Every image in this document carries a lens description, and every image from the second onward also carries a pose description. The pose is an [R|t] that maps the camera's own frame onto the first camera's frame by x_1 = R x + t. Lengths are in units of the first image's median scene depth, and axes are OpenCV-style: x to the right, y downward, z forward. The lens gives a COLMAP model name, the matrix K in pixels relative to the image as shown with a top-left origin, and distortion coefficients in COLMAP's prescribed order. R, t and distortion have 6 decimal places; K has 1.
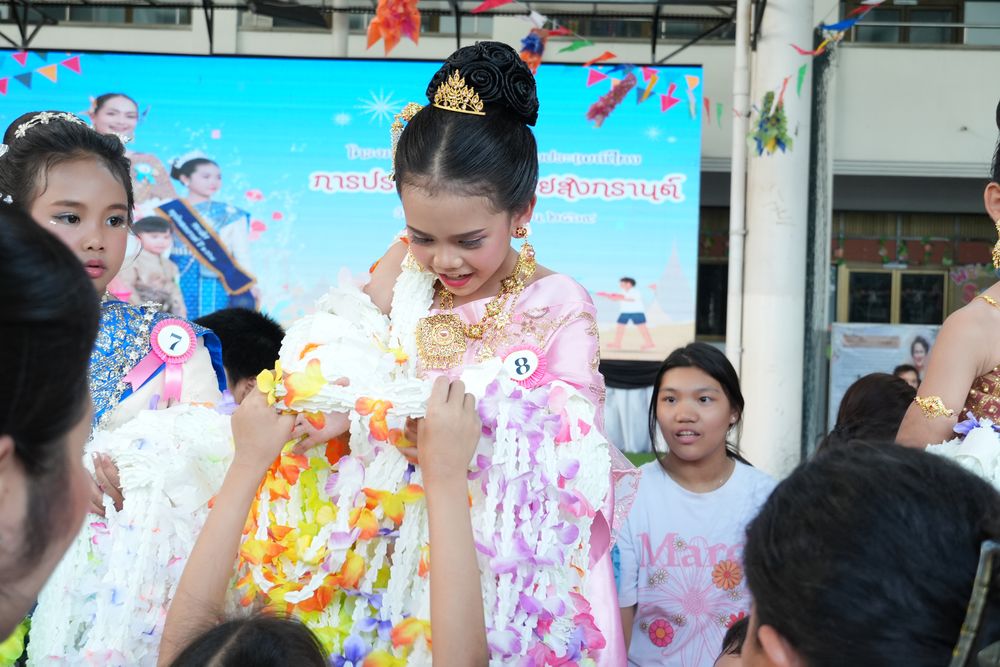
lens RADIAL K [[1413.9, 0, 467.3], [0, 1413.9, 339.9], [0, 0, 1]] dist [0.038659, 0.000000]
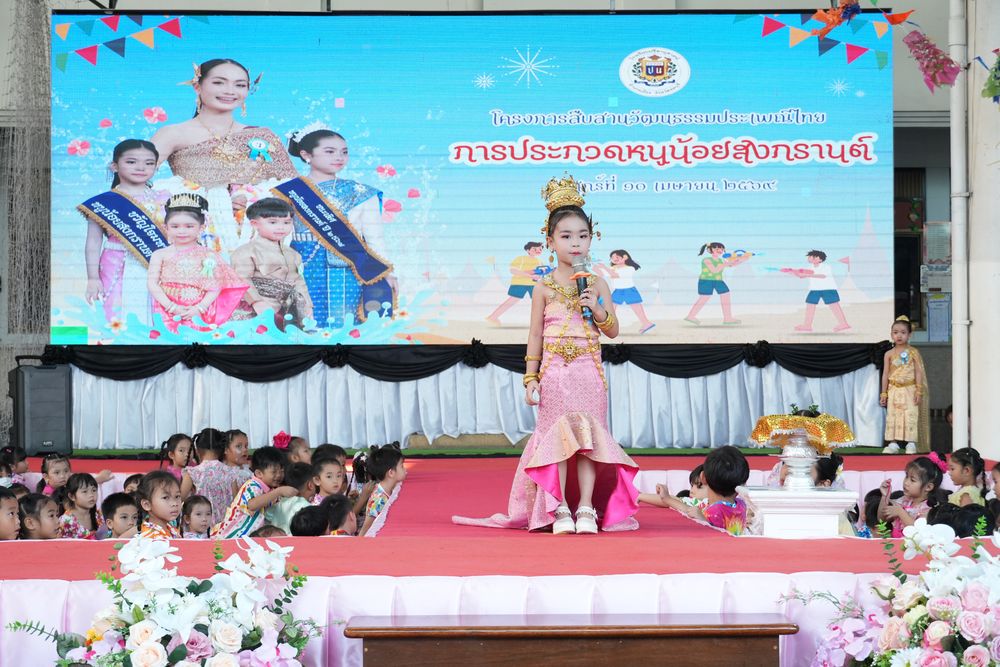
lens RADIAL K [[1985.8, 0, 490.0], [0, 1985.8, 339.0], [0, 0, 1]] dist [0.042382, 0.000000]
pose [[0.998965, -0.032581, 0.031730, -0.128846], [0.032996, 0.999375, -0.012648, 0.019524], [-0.031298, 0.013682, 0.999416, -0.229856]]
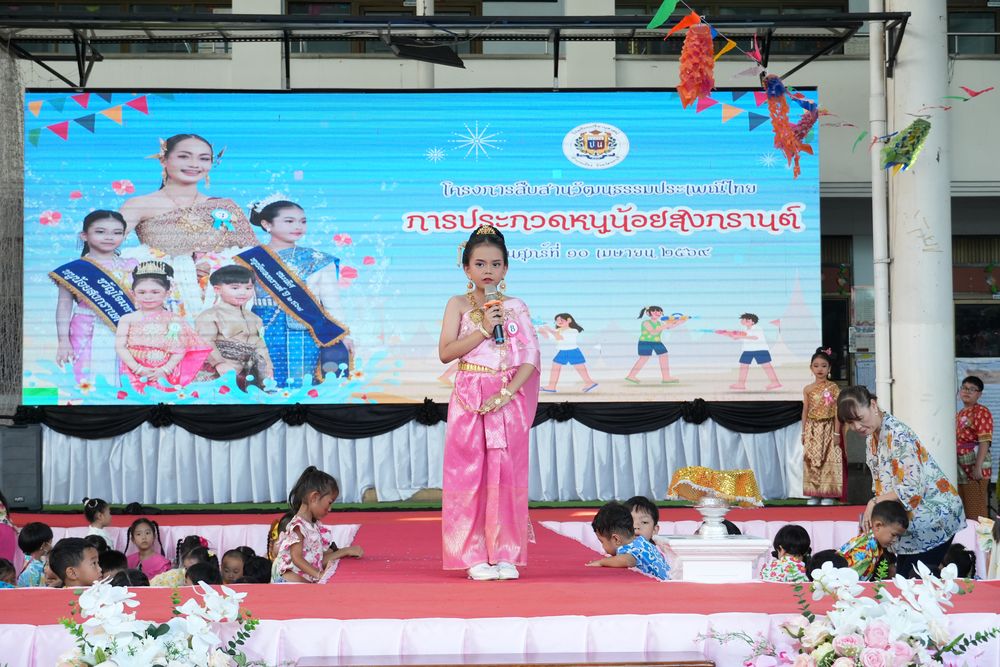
lens RADIAL K [[1891.6, 0, 486.2], [0, 1891.6, 331.7], [0, 0, 1]] dist [0.042359, 0.000000]
pose [[0.997892, -0.034567, 0.054921, -0.127083], [0.037160, 0.998208, -0.046905, 0.019718], [-0.053201, 0.048847, 0.997388, -0.236906]]
